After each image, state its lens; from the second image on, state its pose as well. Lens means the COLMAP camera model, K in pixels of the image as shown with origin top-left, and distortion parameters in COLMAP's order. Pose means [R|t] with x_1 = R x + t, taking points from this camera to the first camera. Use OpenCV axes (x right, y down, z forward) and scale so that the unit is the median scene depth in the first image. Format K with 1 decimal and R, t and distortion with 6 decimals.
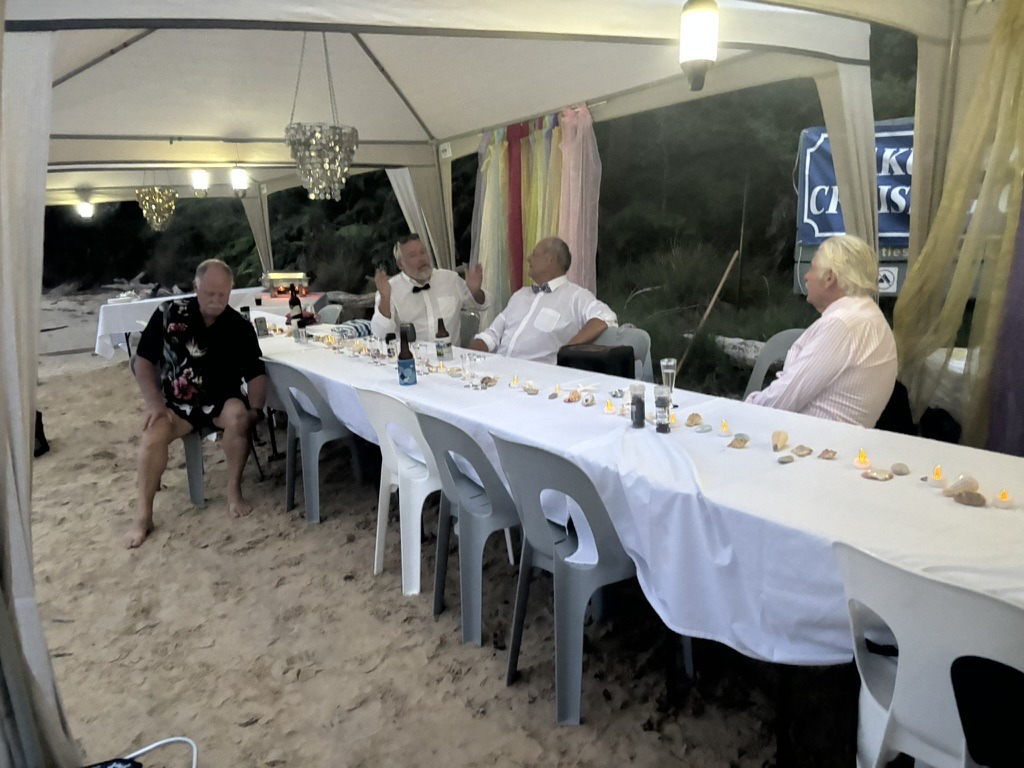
lens RADIAL K [[770.5, 0, 494.1], [0, 770.5, 384.6], [0, 0, 1]] dist [0.111601, -0.129700]
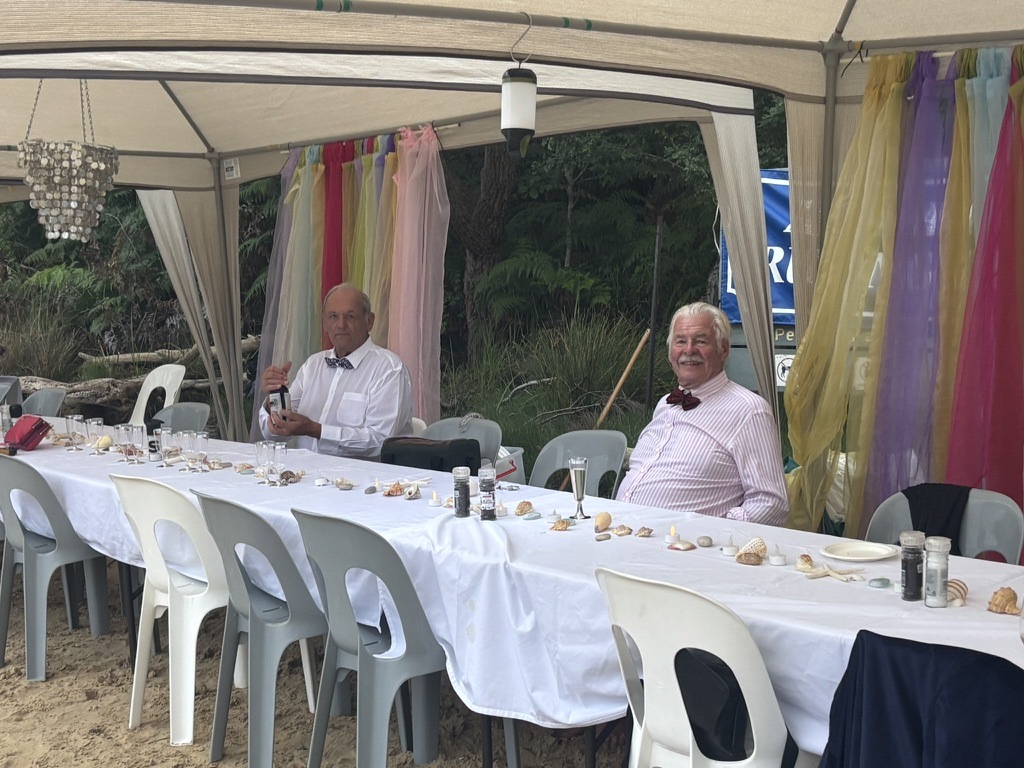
lens RADIAL K [[1418.6, 0, 512.0], [0, 1418.6, 384.0], [0, 0, 1]] dist [0.393469, -1.797298]
pose [[0.989086, 0.023589, 0.145436, 0.001858], [-0.004782, 0.991720, -0.128329, 0.089028], [-0.147259, 0.126233, 0.981010, -0.483940]]
